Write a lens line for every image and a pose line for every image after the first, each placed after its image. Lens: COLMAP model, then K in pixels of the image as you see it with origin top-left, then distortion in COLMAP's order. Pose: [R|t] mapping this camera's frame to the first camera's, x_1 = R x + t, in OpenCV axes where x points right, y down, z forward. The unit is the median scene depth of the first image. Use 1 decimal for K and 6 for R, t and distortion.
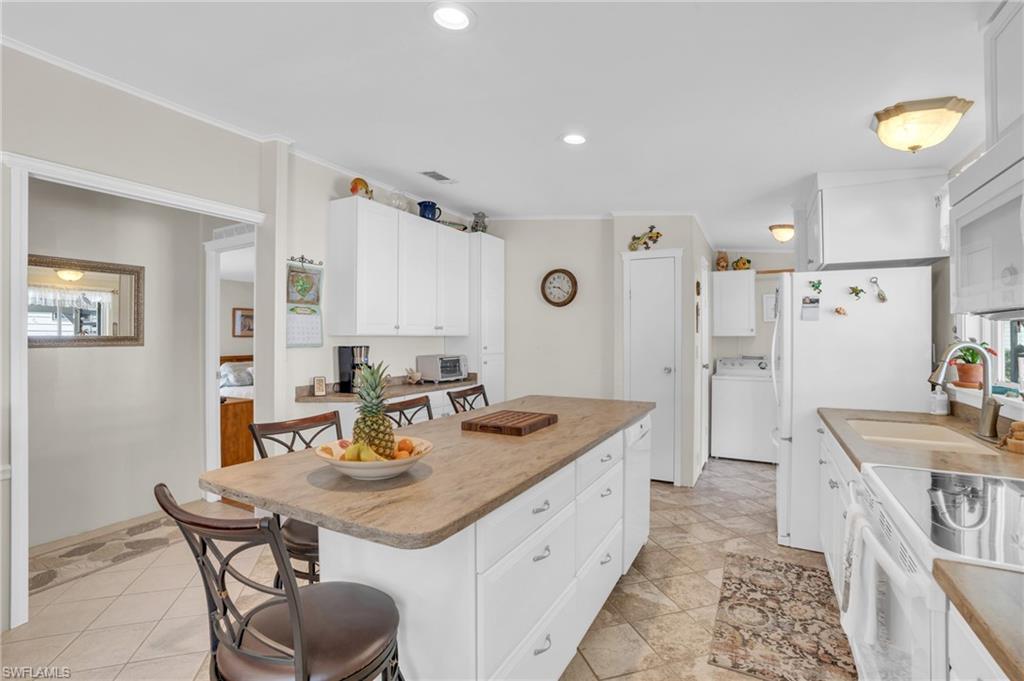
lens RADIAL K [[475.0, 0, 512.0], [0, 475.0, 340.5], [0, 0, 1]] dist [-0.036288, 0.000428]
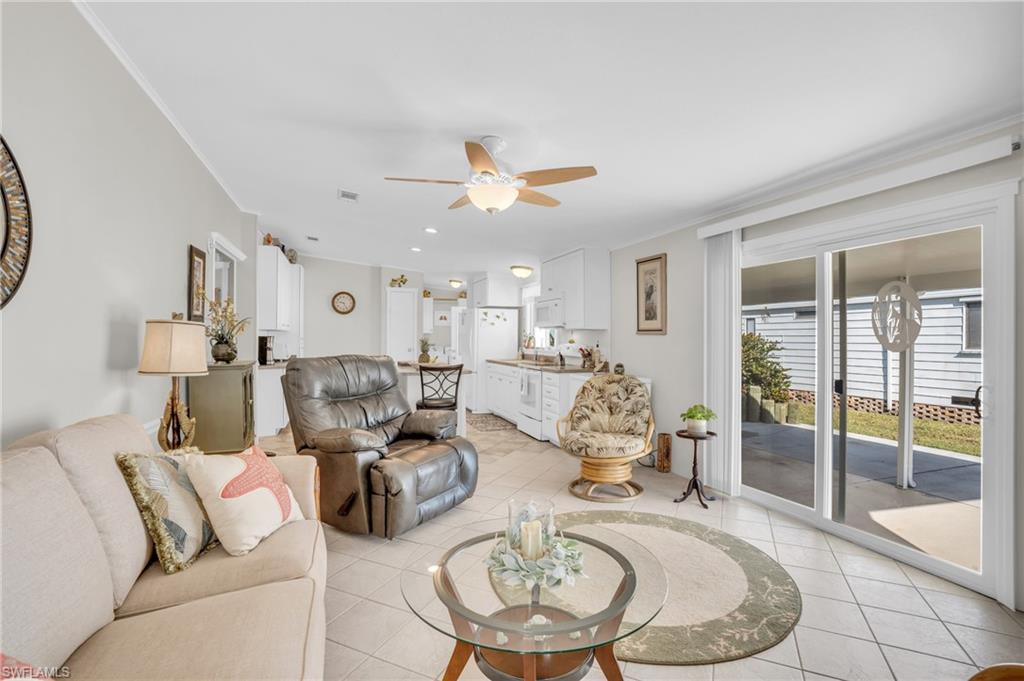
lens RADIAL K [[475.0, 0, 512.0], [0, 475.0, 340.5], [0, 0, 1]] dist [-0.036288, 0.000428]
pose [[0.672893, 0.002751, 0.739735, -1.278429], [-0.000351, 0.999994, -0.003400, 0.043963], [-0.739740, 0.002029, 0.672890, -0.954753]]
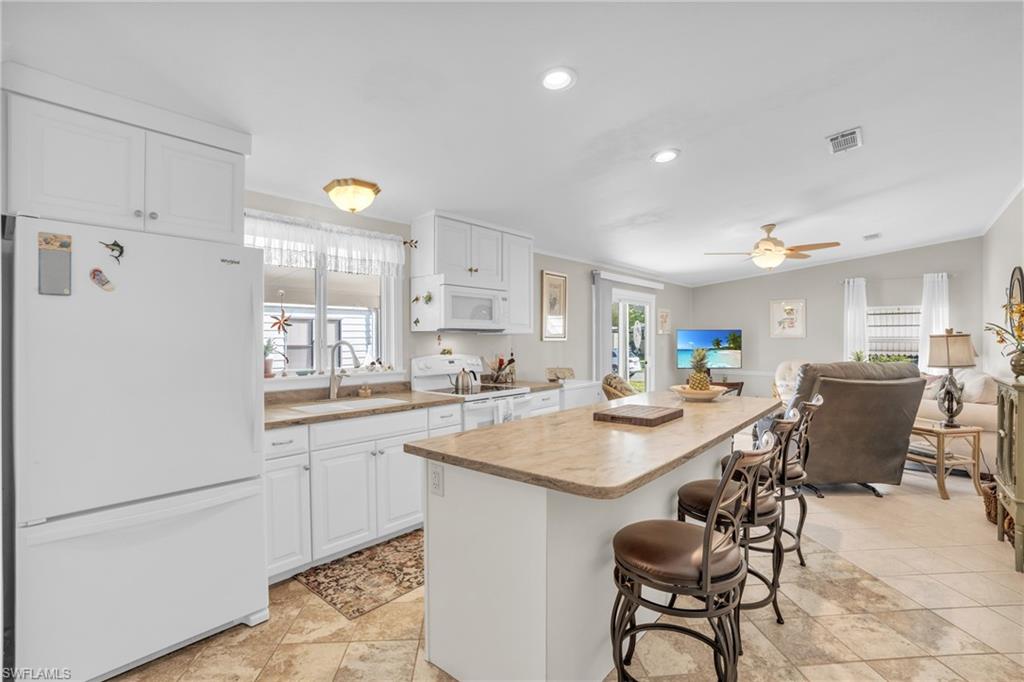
lens RADIAL K [[475.0, 0, 512.0], [0, 475.0, 341.0], [0, 0, 1]] dist [-0.036288, 0.000428]
pose [[-0.977191, 0.005125, 0.212302, 0.042155], [0.008055, 0.999884, 0.012938, -0.007552], [-0.212211, 0.014353, -0.977118, 1.710876]]
